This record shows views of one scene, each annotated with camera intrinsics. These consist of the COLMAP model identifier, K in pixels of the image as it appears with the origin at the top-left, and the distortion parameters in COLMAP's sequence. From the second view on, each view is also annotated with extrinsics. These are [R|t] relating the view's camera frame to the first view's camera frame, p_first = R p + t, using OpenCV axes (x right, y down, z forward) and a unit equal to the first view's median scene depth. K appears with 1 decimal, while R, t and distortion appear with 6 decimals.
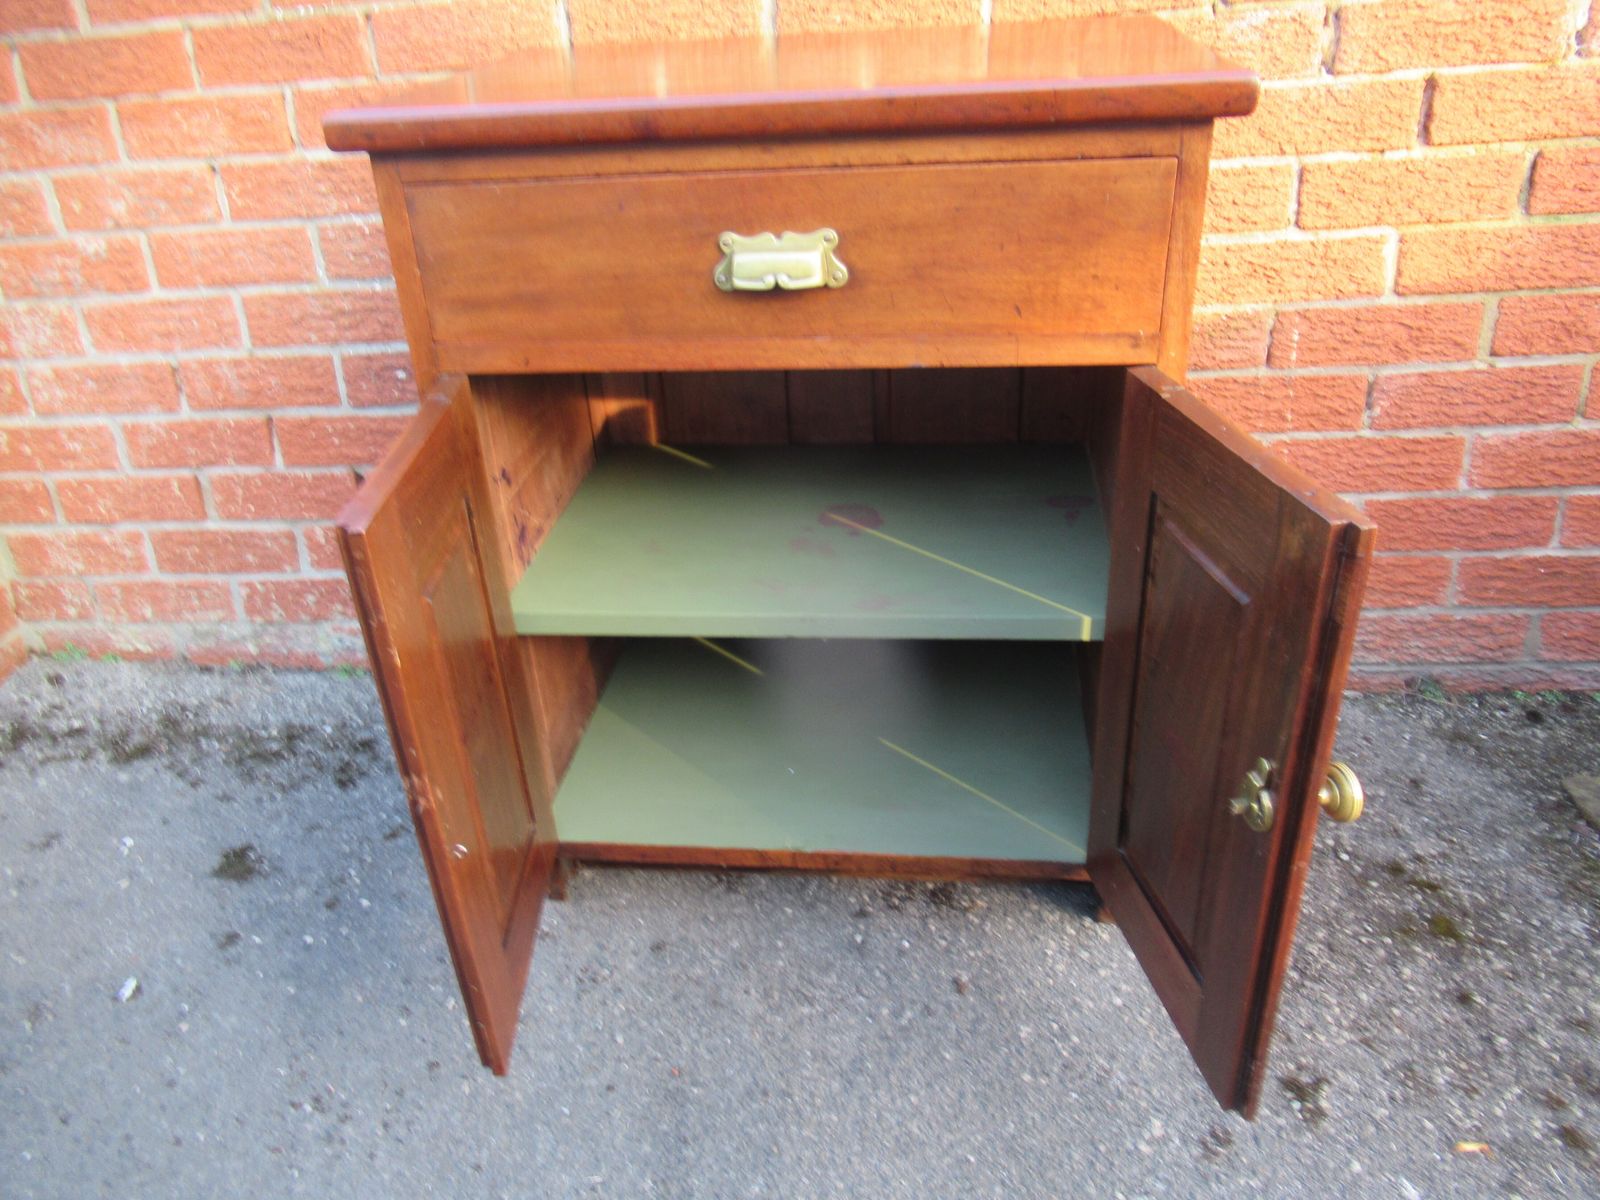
lens RADIAL K [[1201.3, 0, 779.3], [0, 1201.3, 592.7], [0, 0, 1]] dist [0.005434, 0.001773]
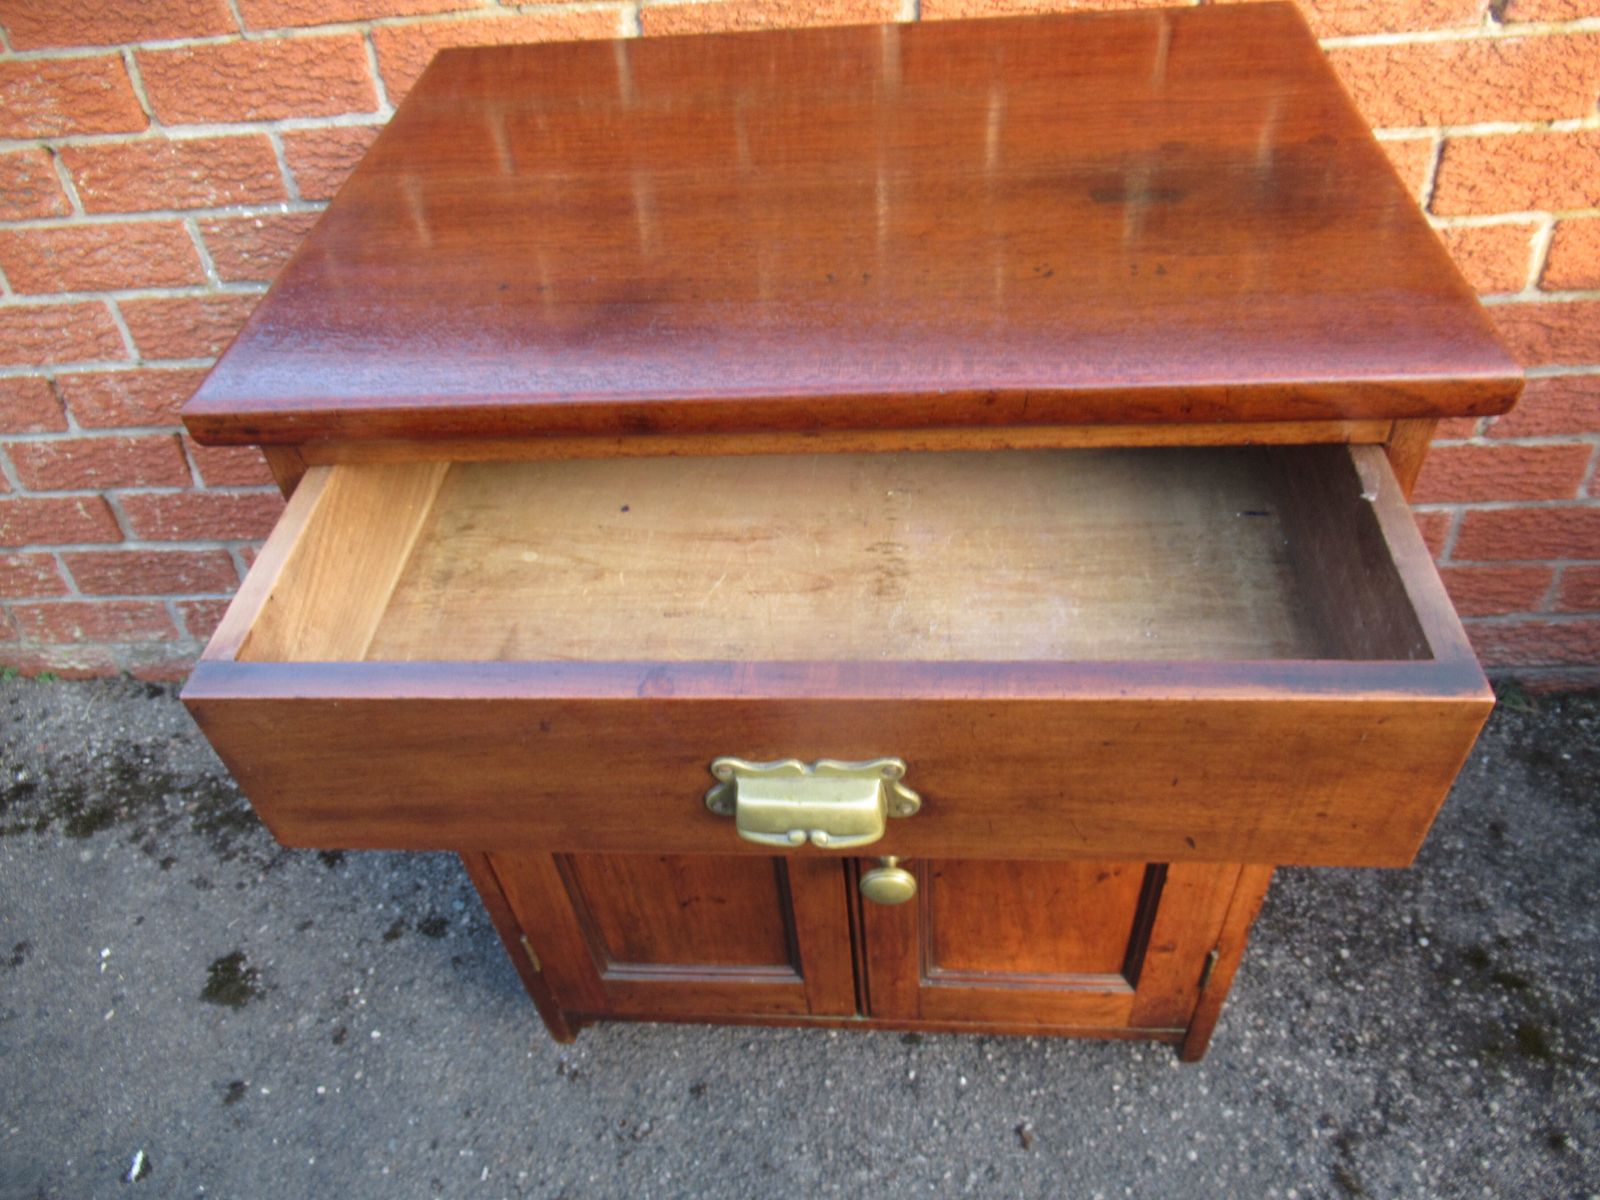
lens RADIAL K [[1201.3, 0, 786.5], [0, 1201.3, 600.5], [0, 0, 1]] dist [0.005434, 0.001773]
pose [[0.998266, -0.053695, 0.024132, -0.032565], [0.045522, 0.964022, 0.261894, -0.299363], [-0.037326, -0.260341, 0.964795, 0.182344]]
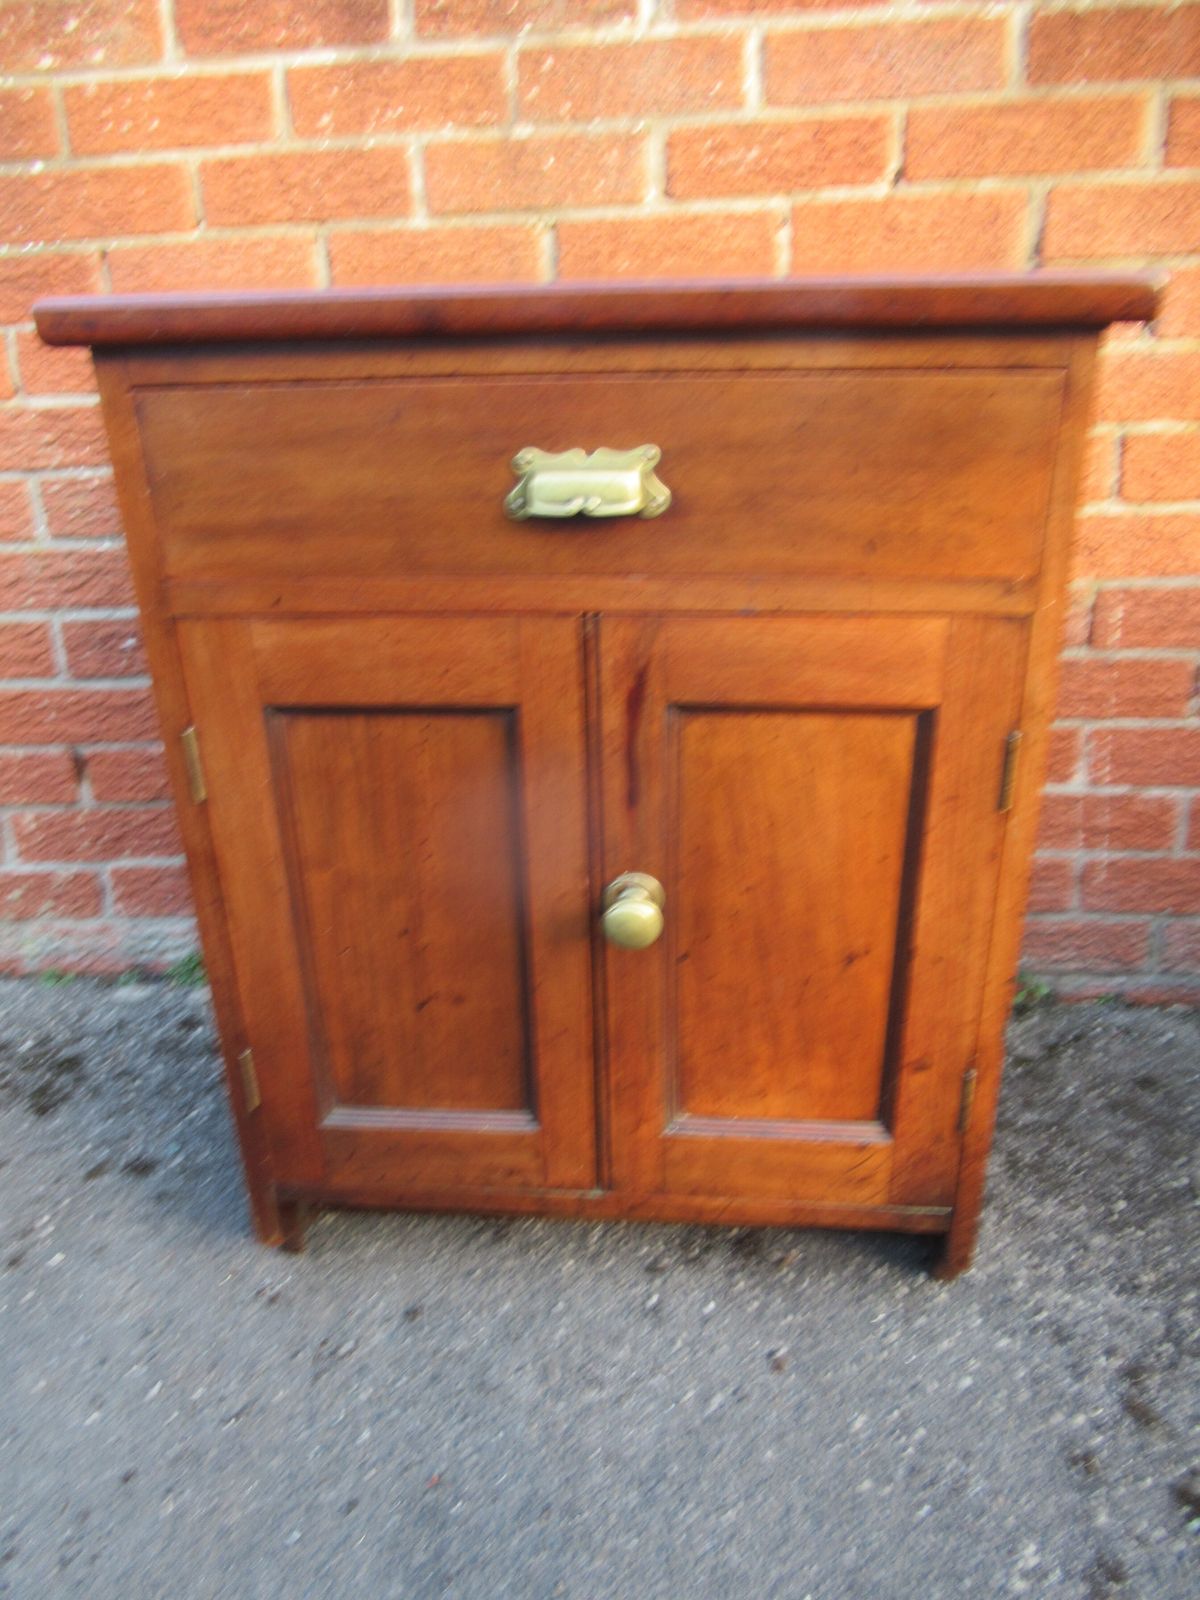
lens RADIAL K [[1201.3, 0, 583.9], [0, 1201.3, 794.9], [0, 0, 1]] dist [0.005434, 0.001773]
pose [[0.998476, 0.013714, 0.053463, -0.030080], [-0.008952, 0.996052, -0.088314, 0.009251], [-0.054463, 0.087701, 0.994657, 0.126323]]
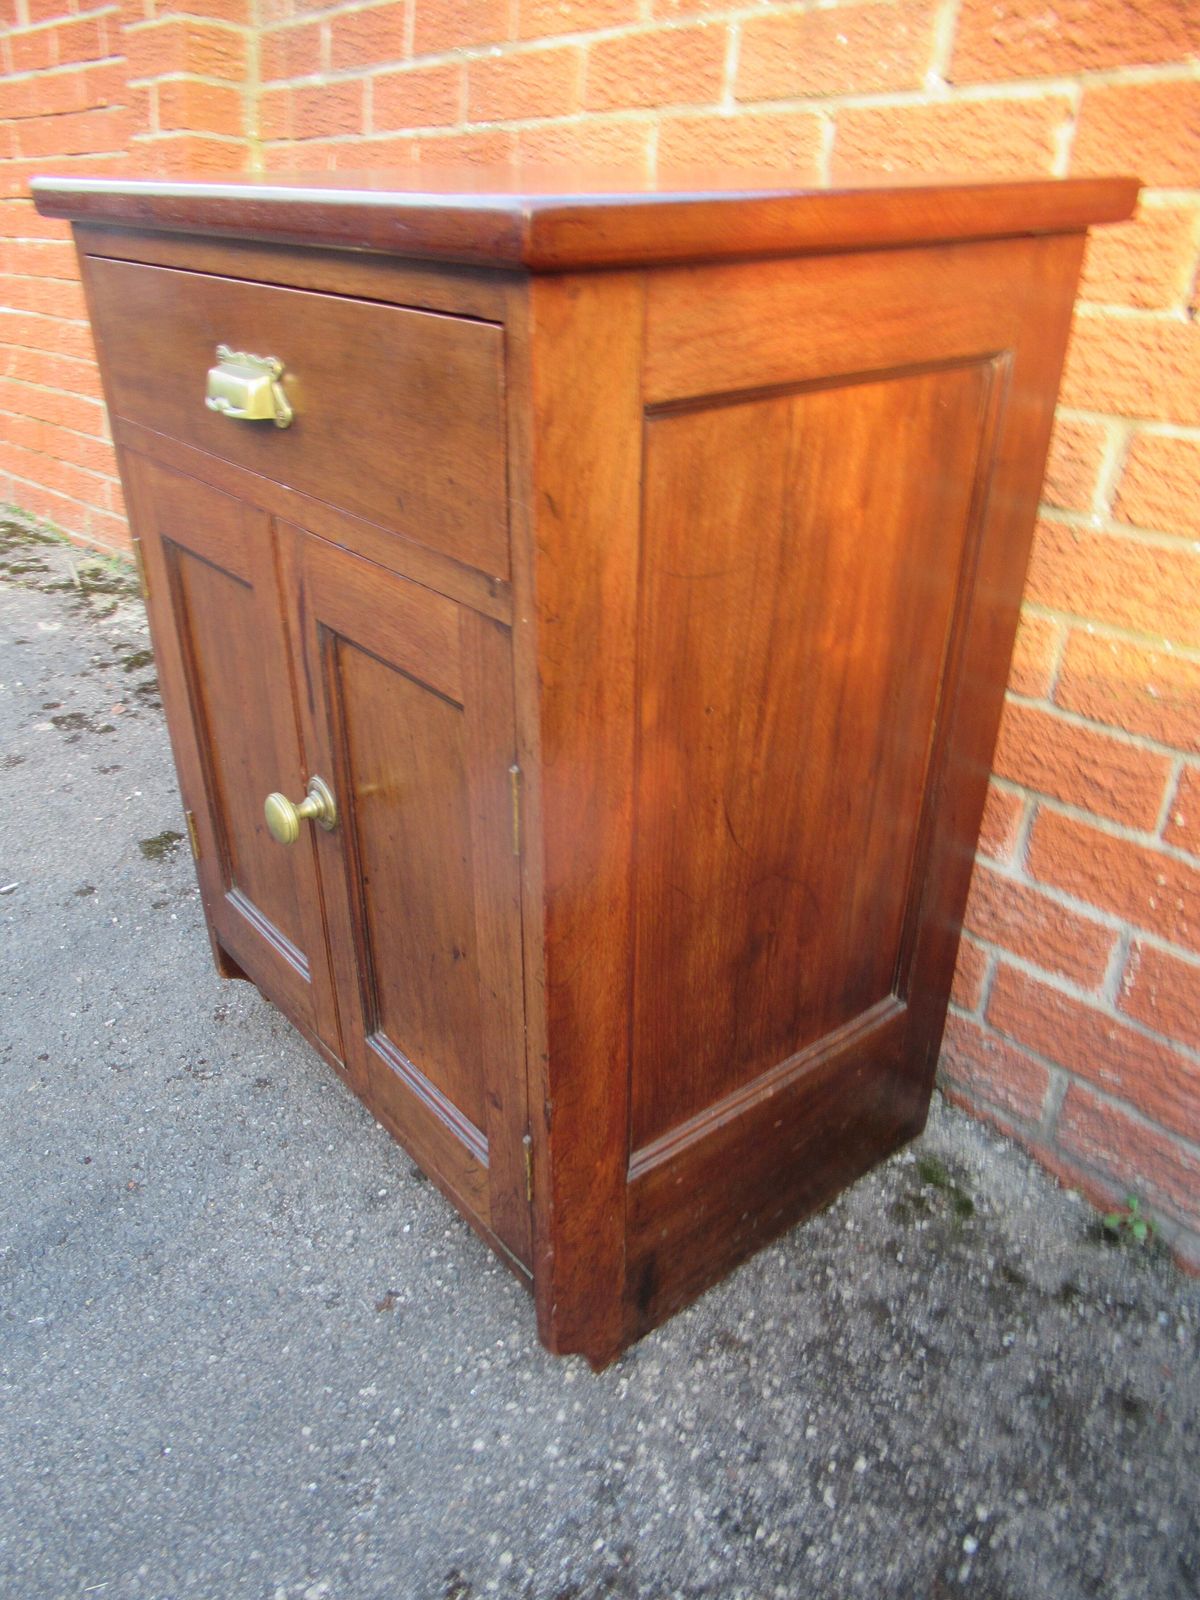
lens RADIAL K [[1201.3, 0, 591.3], [0, 1201.3, 787.0], [0, 0, 1]] dist [0.005434, 0.001773]
pose [[0.717298, 0.382628, -0.582305, 0.536341], [-0.378715, 0.915597, 0.135120, -0.148492], [0.584858, 0.123606, 0.801663, 0.329069]]
